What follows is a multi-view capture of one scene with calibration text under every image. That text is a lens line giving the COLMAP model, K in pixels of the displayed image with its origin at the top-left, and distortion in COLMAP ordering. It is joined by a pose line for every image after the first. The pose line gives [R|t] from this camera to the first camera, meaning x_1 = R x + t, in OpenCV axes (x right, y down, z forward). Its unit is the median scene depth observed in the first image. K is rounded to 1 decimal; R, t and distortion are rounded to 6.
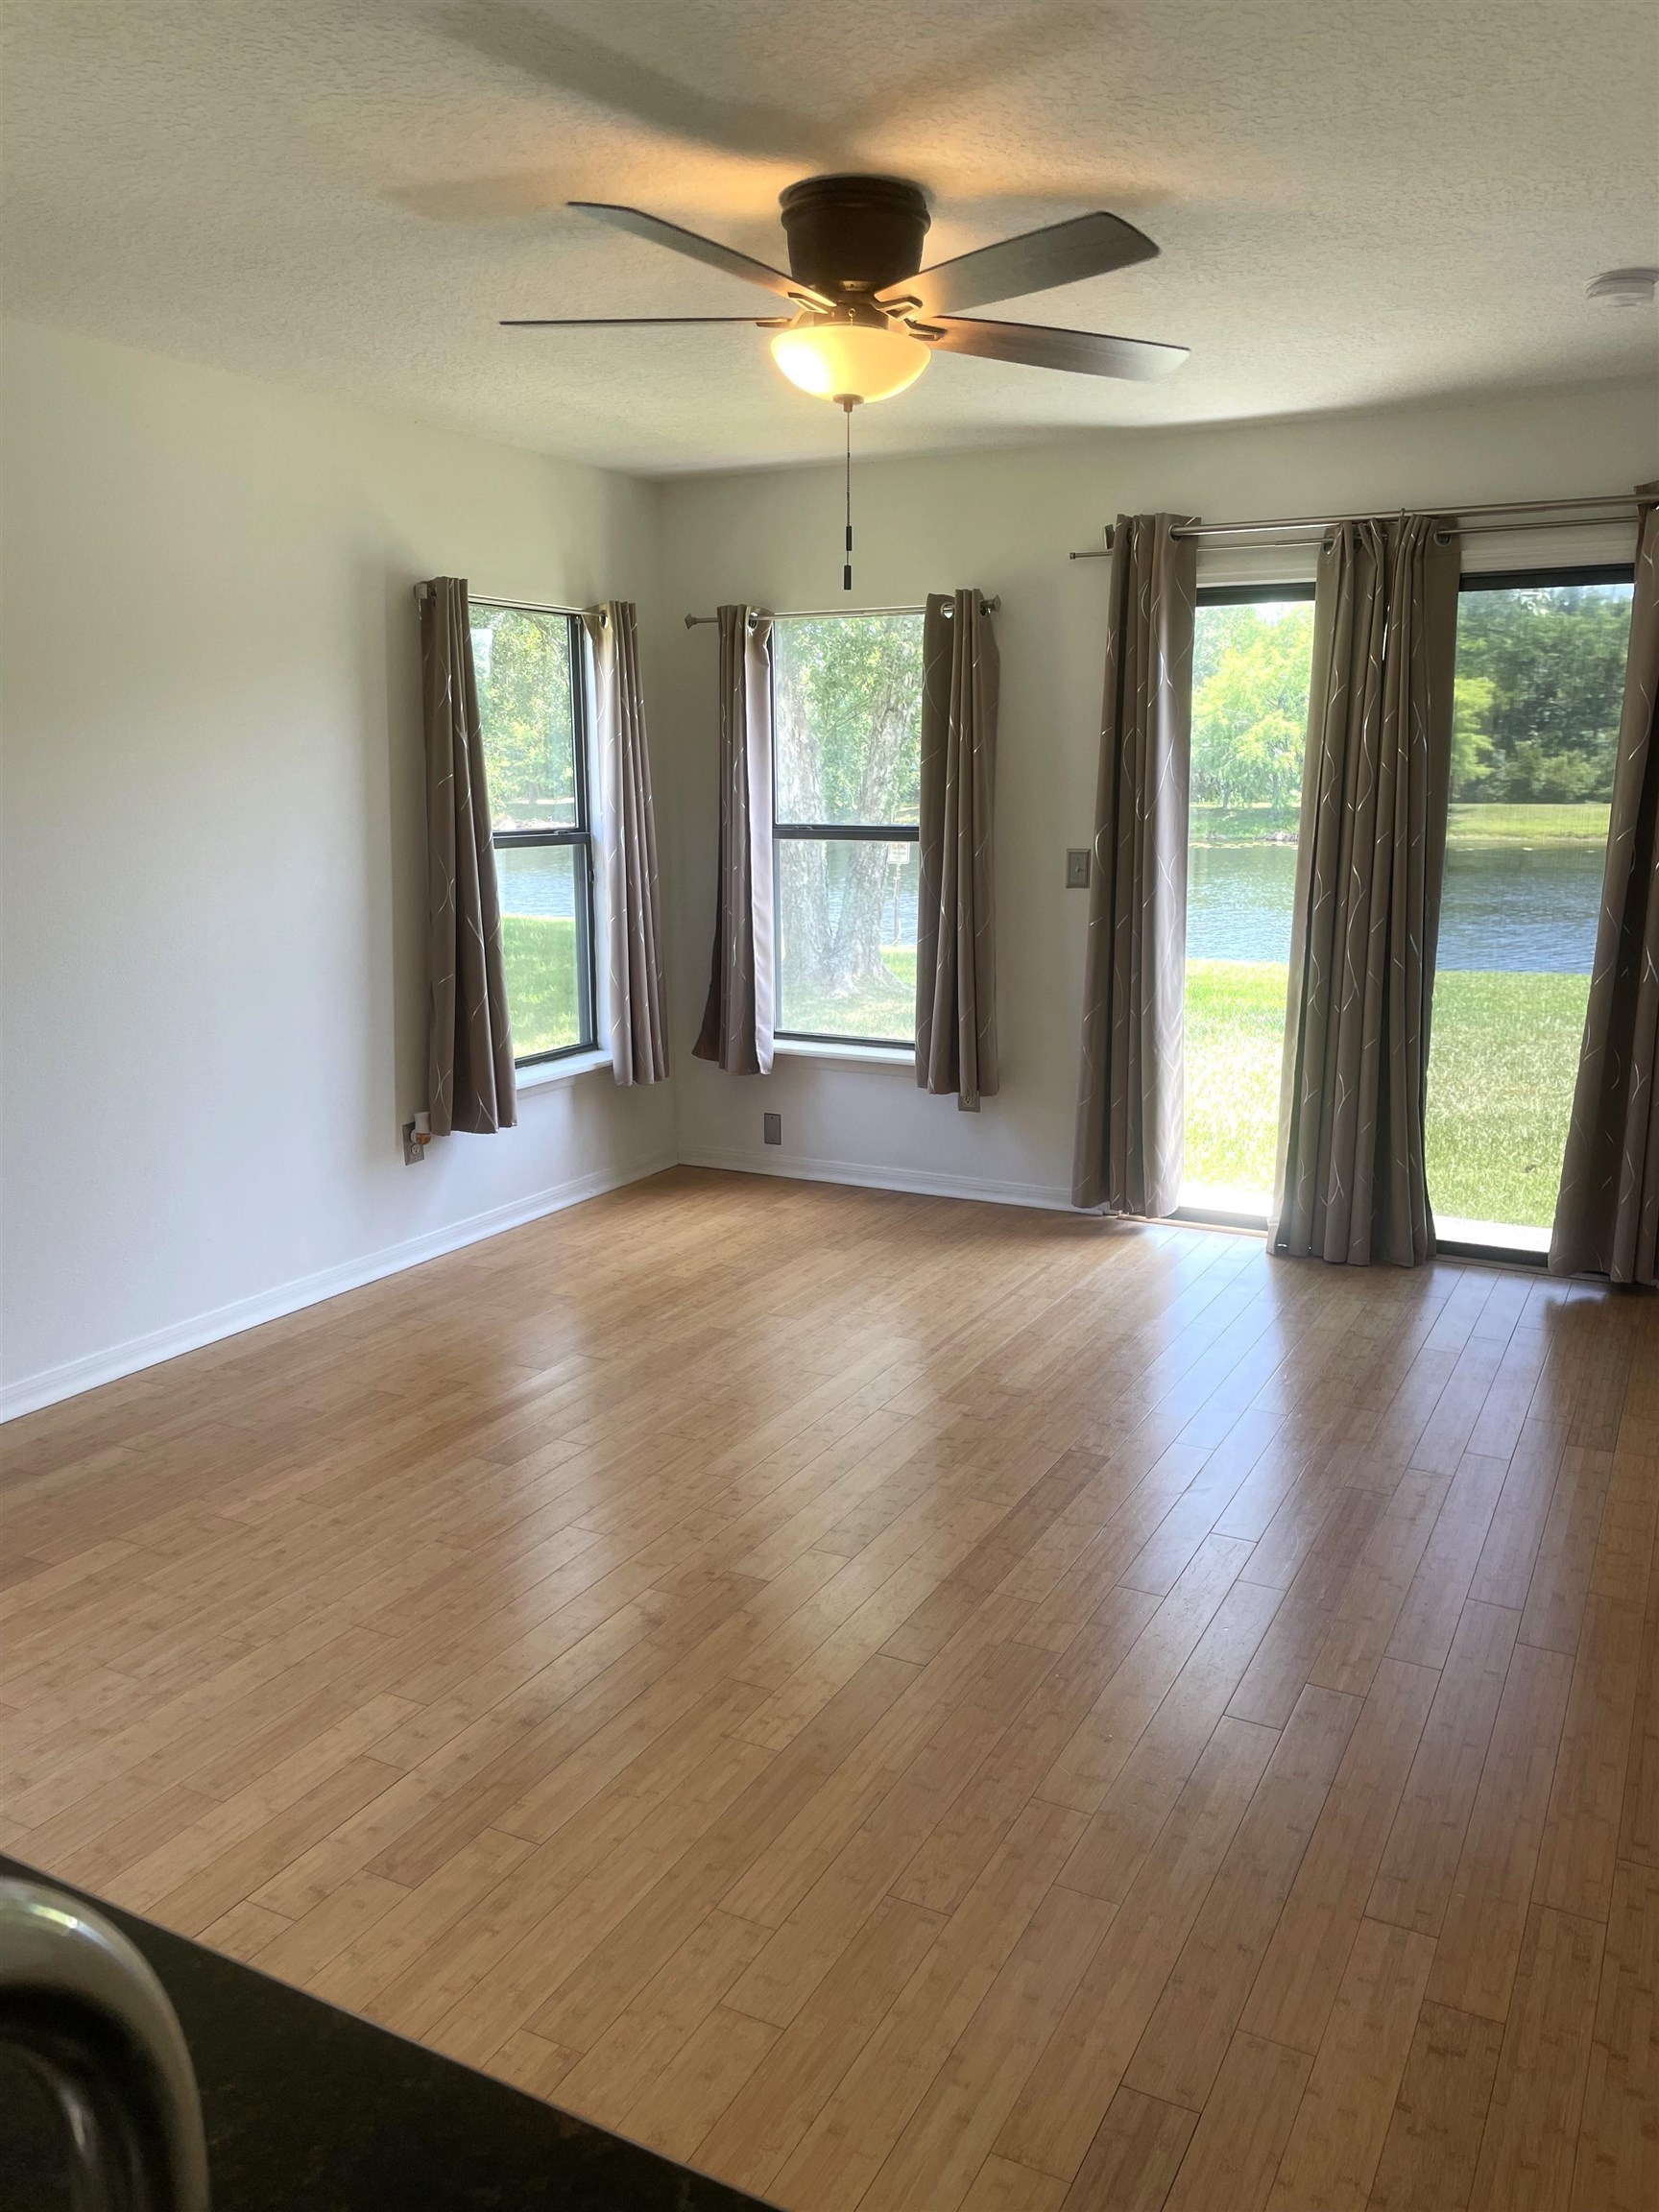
lens RADIAL K [[1677.4, 0, 839.2], [0, 1677.4, 1100.4], [0, 0, 1]] dist [0.009408, -0.011092]
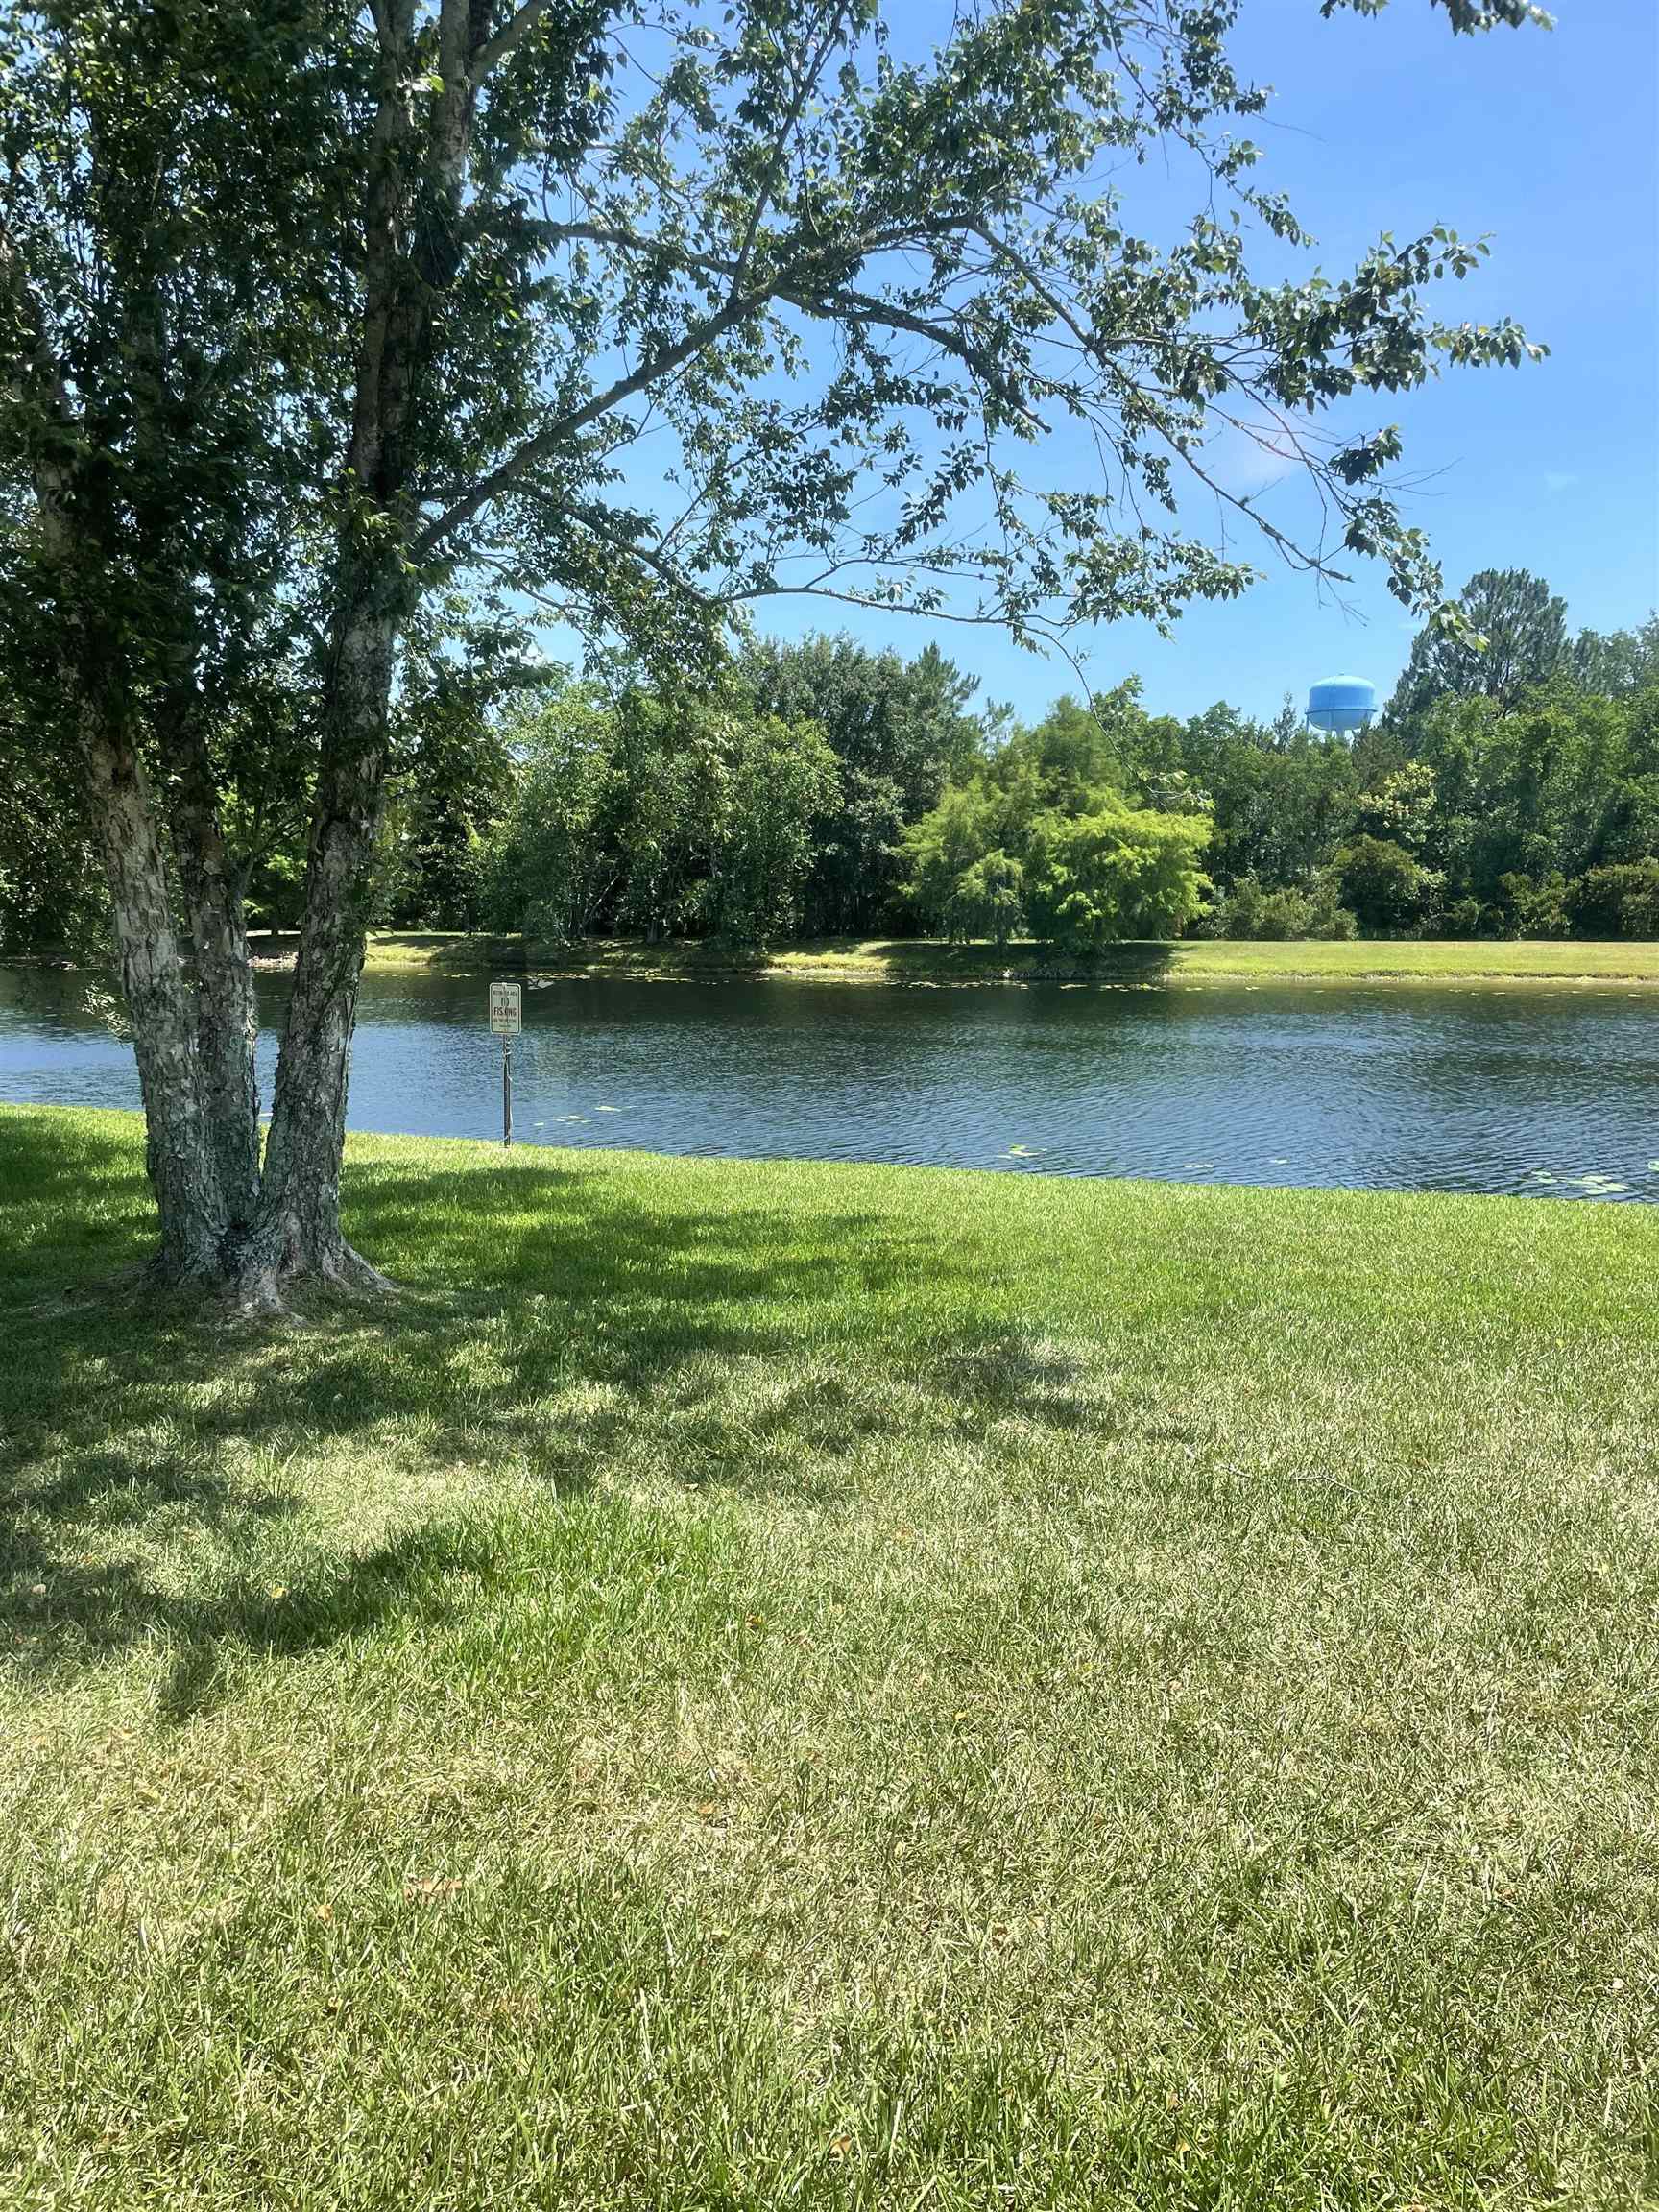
lens RADIAL K [[1677.4, 0, 834.0], [0, 1677.4, 1110.8], [0, 0, 1]] dist [0.009408, -0.011092]
pose [[0.988641, -0.018350, 0.149173, 0.119437], [0.029125, 0.997096, -0.070369, -0.090505], [-0.147448, 0.073914, 0.986304, 0.430790]]
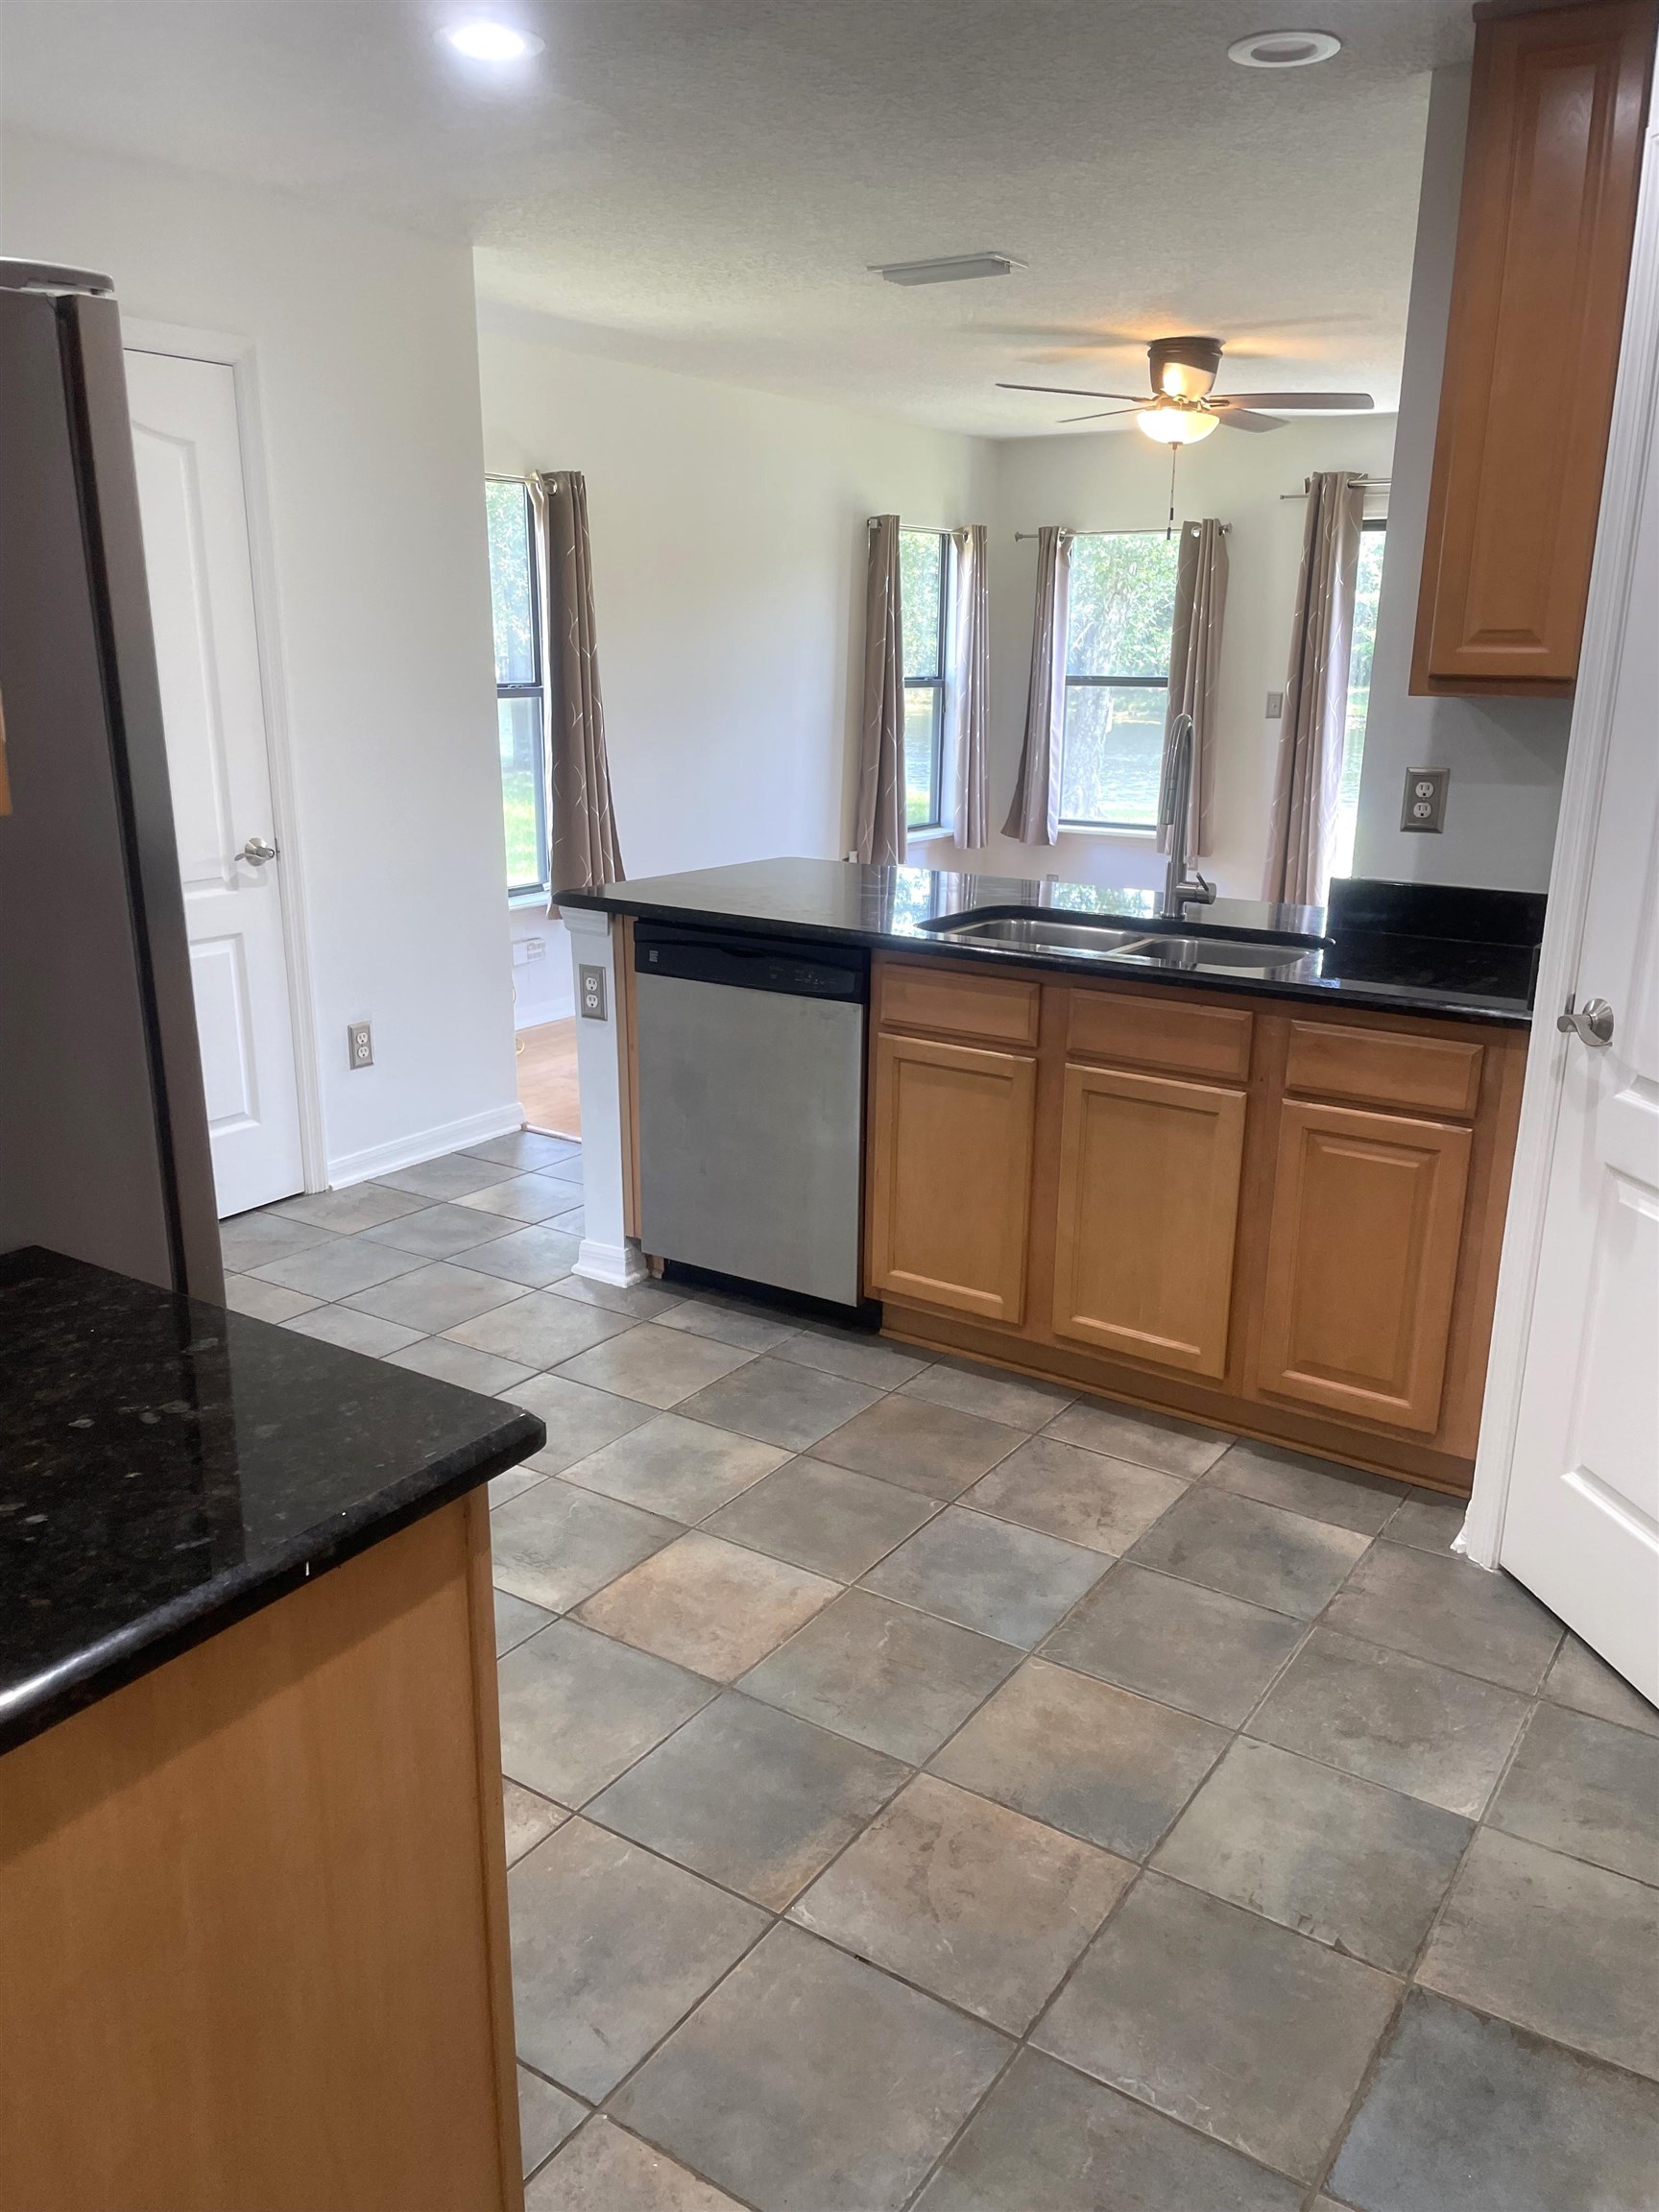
lens RADIAL K [[1677.4, 0, 825.8], [0, 1677.4, 1119.8], [0, 0, 1]] dist [0.009408, -0.011092]
pose [[0.994219, 0.038431, -0.100258, -0.089596], [-0.030378, 0.996279, 0.080653, 0.118369], [0.102985, -0.077141, 0.991687, -0.547790]]
